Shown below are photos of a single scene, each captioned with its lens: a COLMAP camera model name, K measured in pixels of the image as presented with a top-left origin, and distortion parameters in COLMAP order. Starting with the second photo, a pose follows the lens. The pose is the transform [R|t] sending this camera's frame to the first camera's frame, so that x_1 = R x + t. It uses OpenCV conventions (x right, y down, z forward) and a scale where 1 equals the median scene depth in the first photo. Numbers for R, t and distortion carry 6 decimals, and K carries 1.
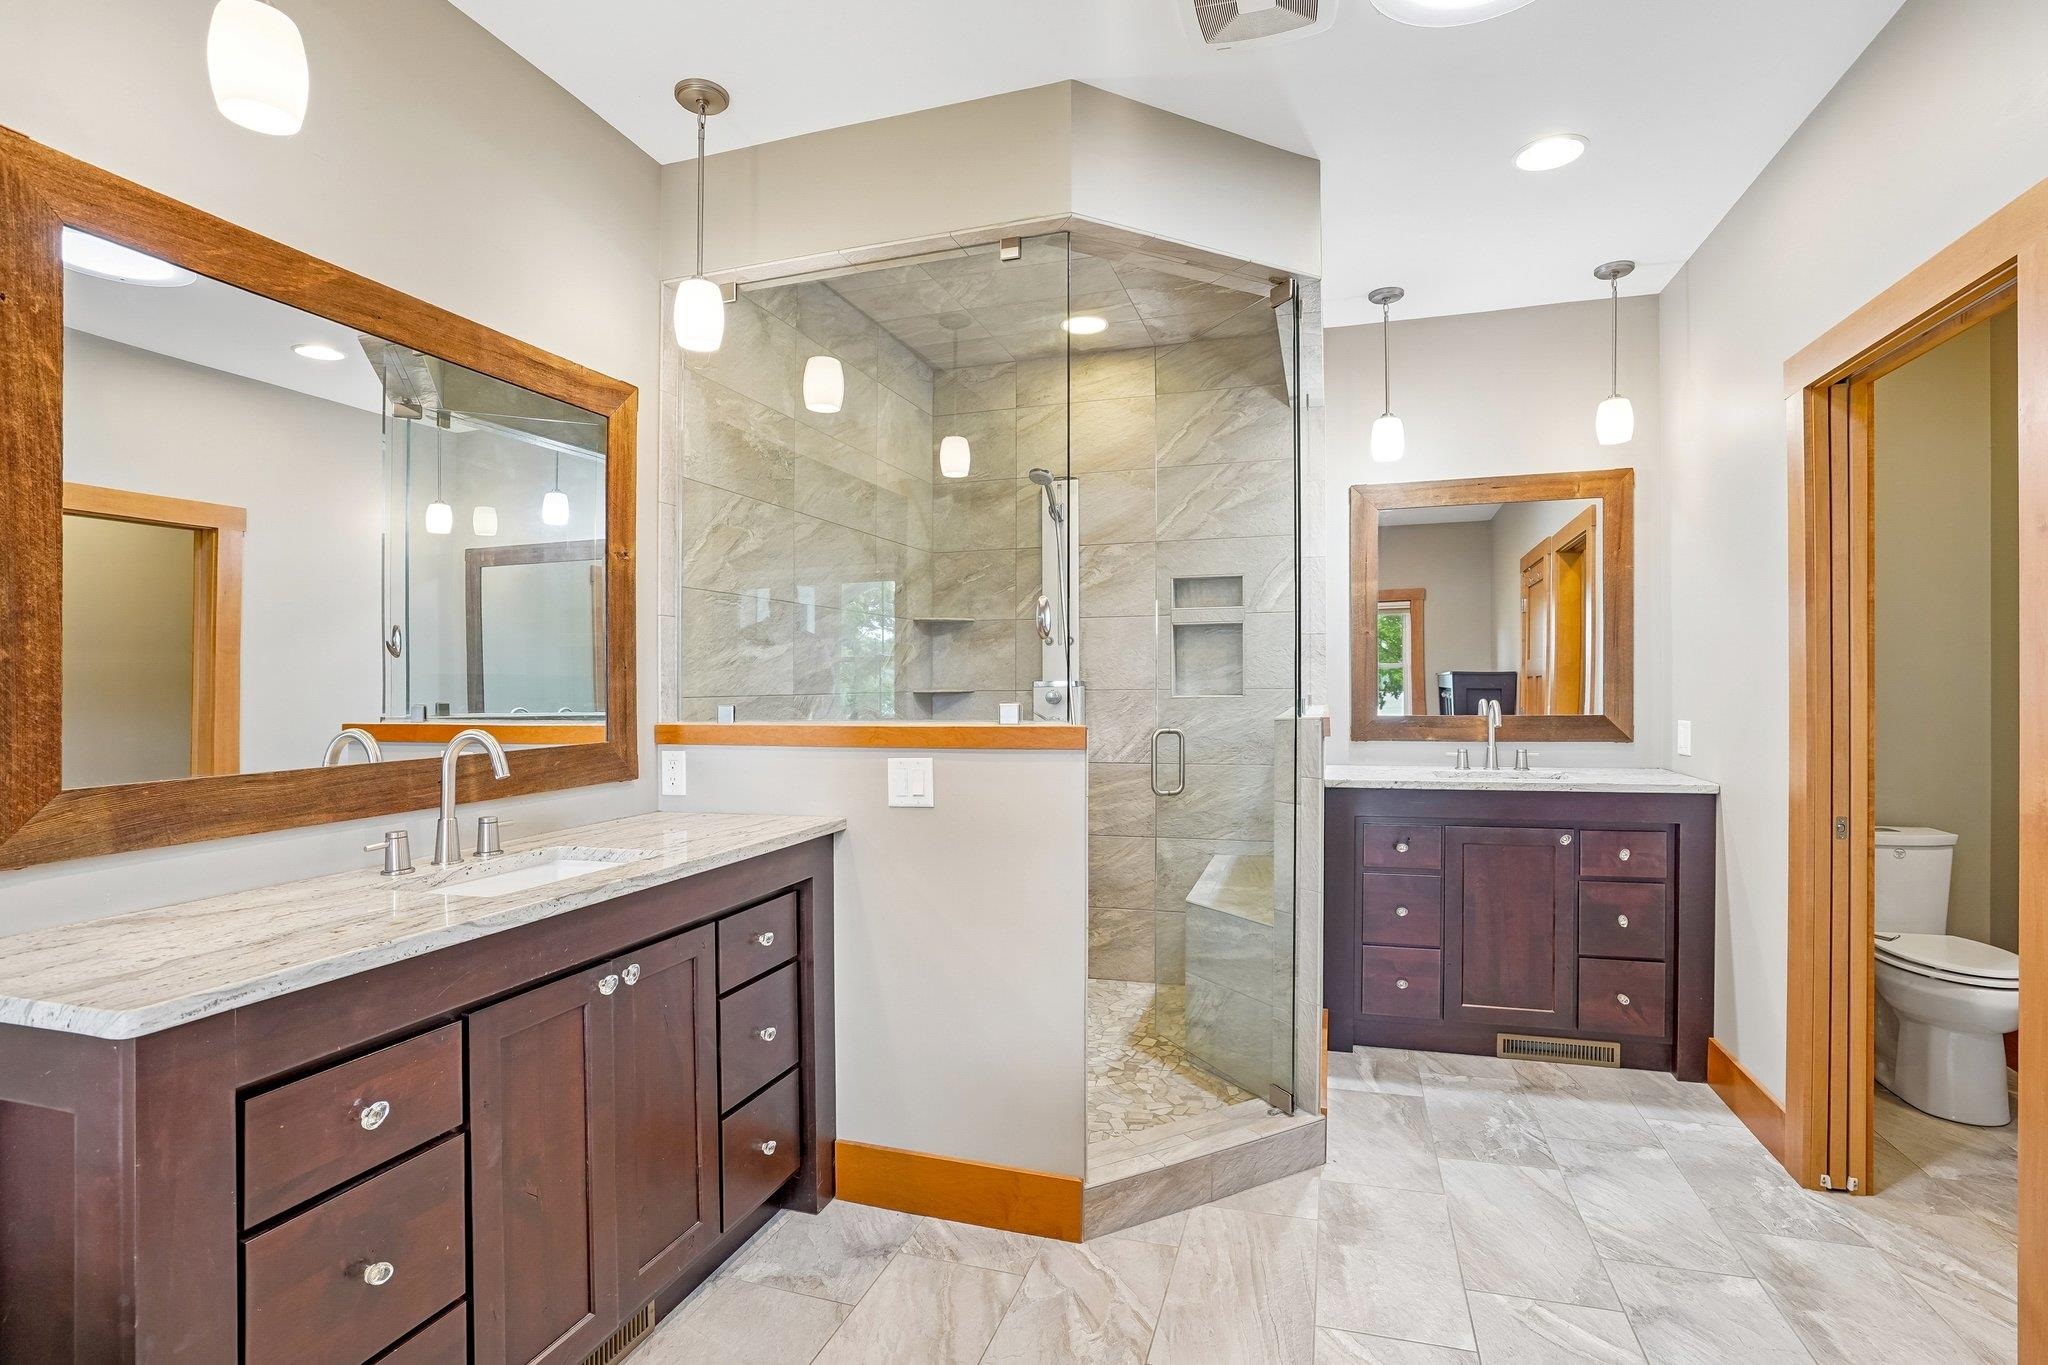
lens RADIAL K [[975.4, 0, 1034.6], [0, 975.4, 698.4], [0, 0, 1]] dist [-0.019864, 0.000245]
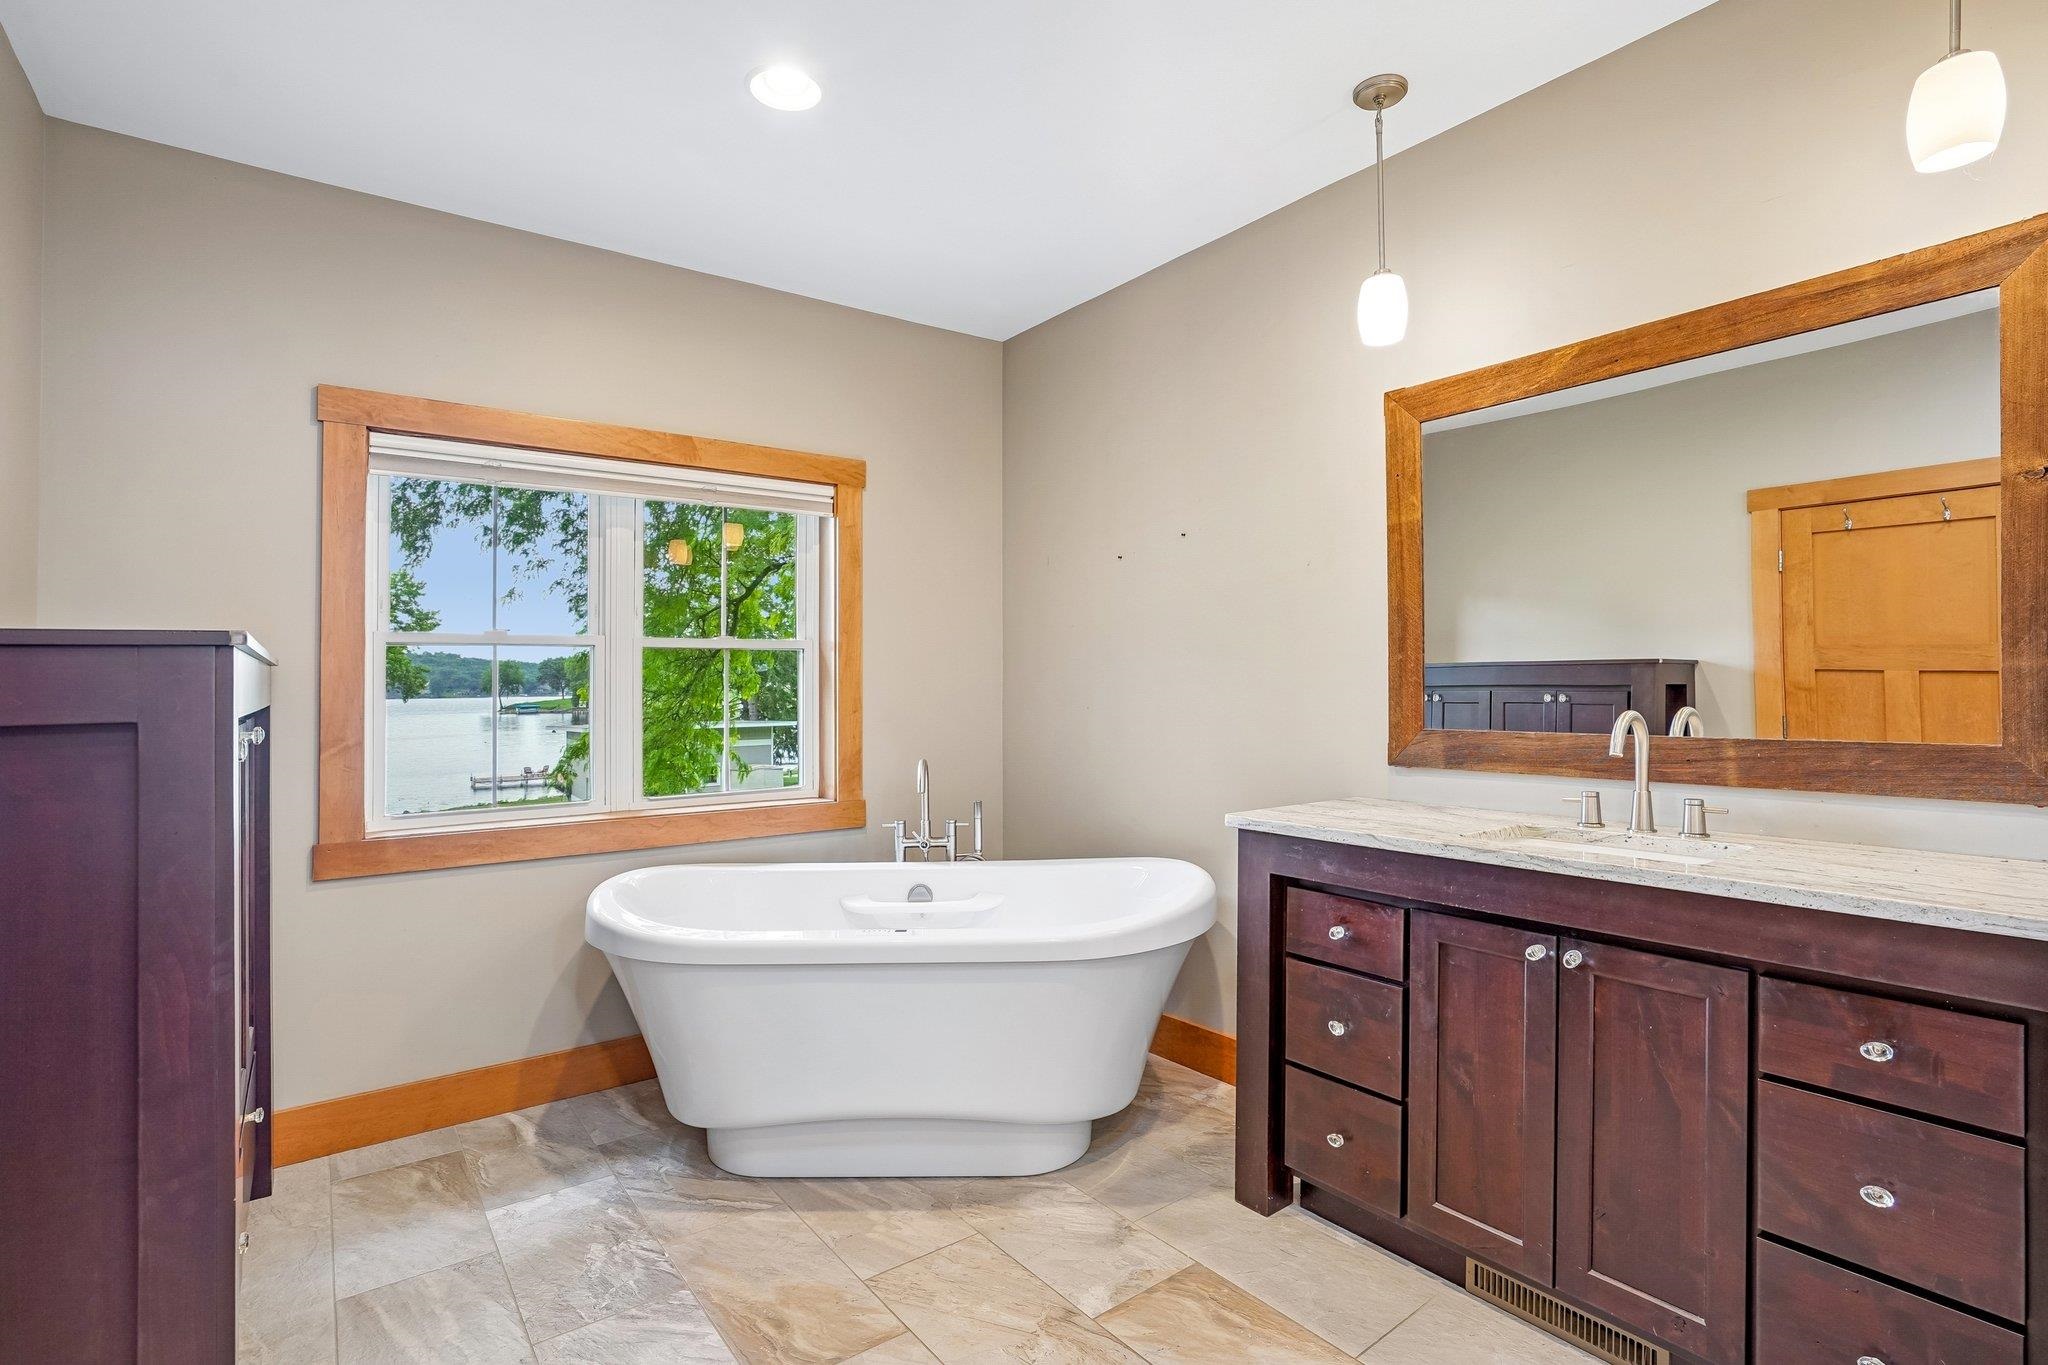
lens RADIAL K [[975.4, 0, 1032.2], [0, 975.4, 666.6], [0, 0, 1]] dist [-0.019864, 0.000245]
pose [[-0.573893, 0.001288, -0.818929, 0.747048], [0.003661, 0.999993, -0.000993, -0.020168], [0.818922, -0.003568, -0.573894, 1.149259]]
